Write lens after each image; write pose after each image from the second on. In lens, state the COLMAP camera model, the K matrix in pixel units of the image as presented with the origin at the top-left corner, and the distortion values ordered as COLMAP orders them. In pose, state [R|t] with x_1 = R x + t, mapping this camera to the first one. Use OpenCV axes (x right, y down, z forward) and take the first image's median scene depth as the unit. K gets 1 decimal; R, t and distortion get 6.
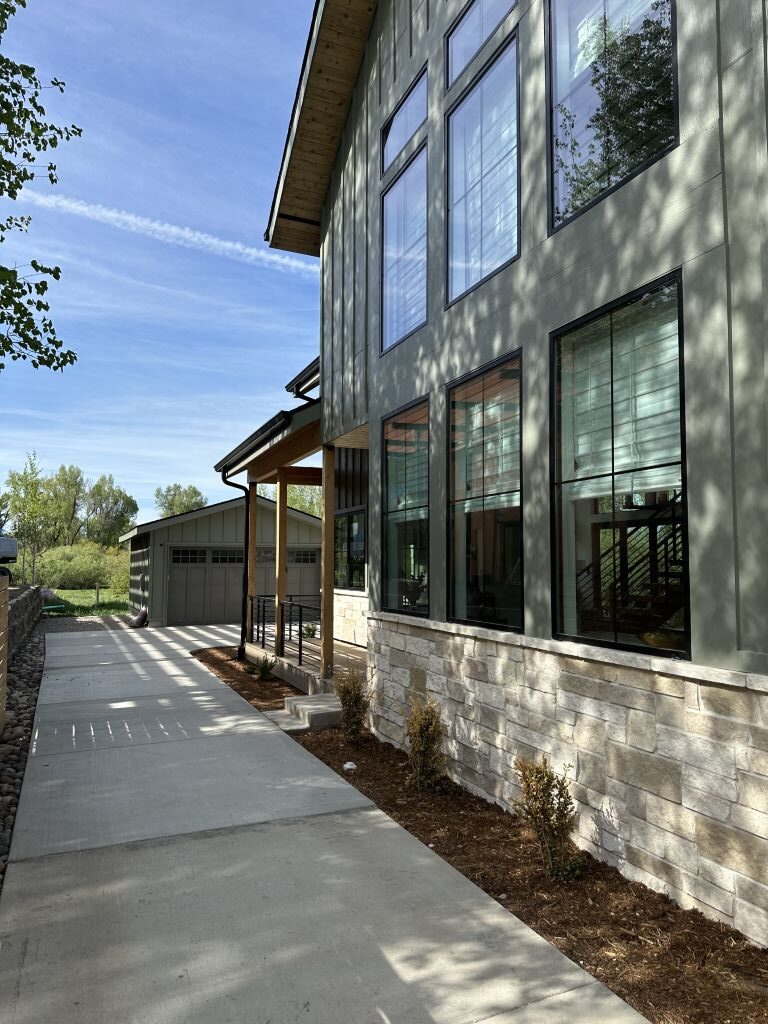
lens RADIAL K [[717.3, 0, 383.7], [0, 717.3, 514.0], [0, 0, 1]] dist [0.072931, -0.089324]
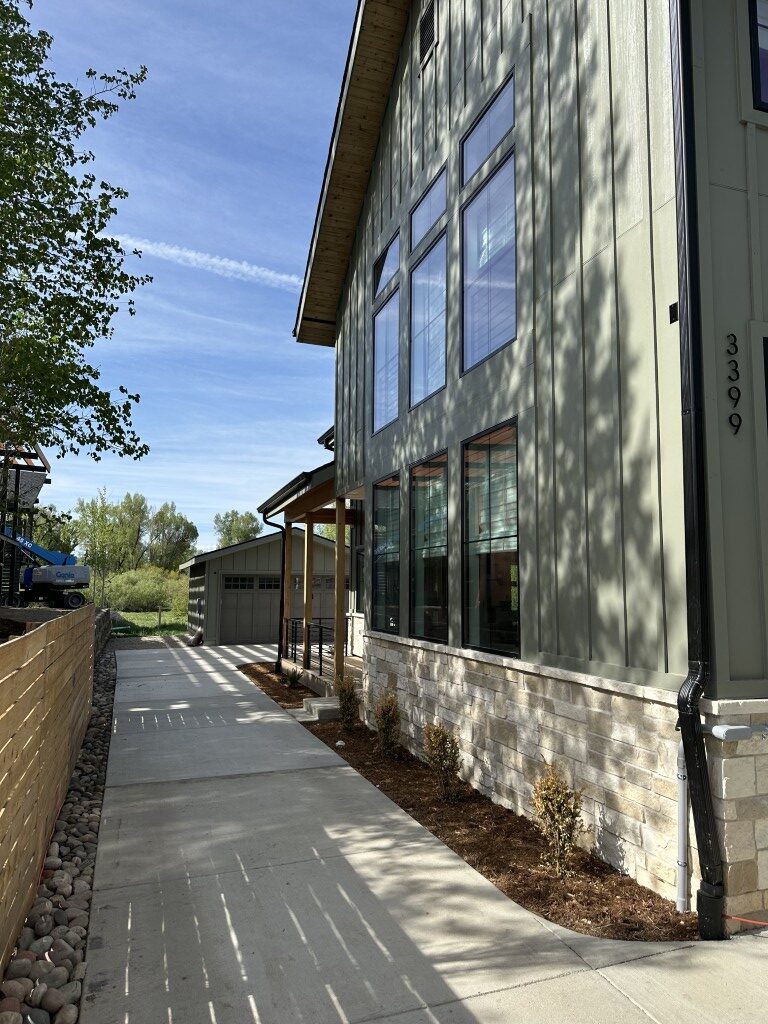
lens RADIAL K [[716.0, 0, 384.0], [0, 716.0, 512.0], [0, 0, 1]] dist [0.108332, -0.109958]
pose [[0.997145, -0.005451, -0.075309, 0.146571], [0.002833, 0.999390, -0.034822, -0.043686], [0.075453, 0.034509, 0.996552, -0.388945]]
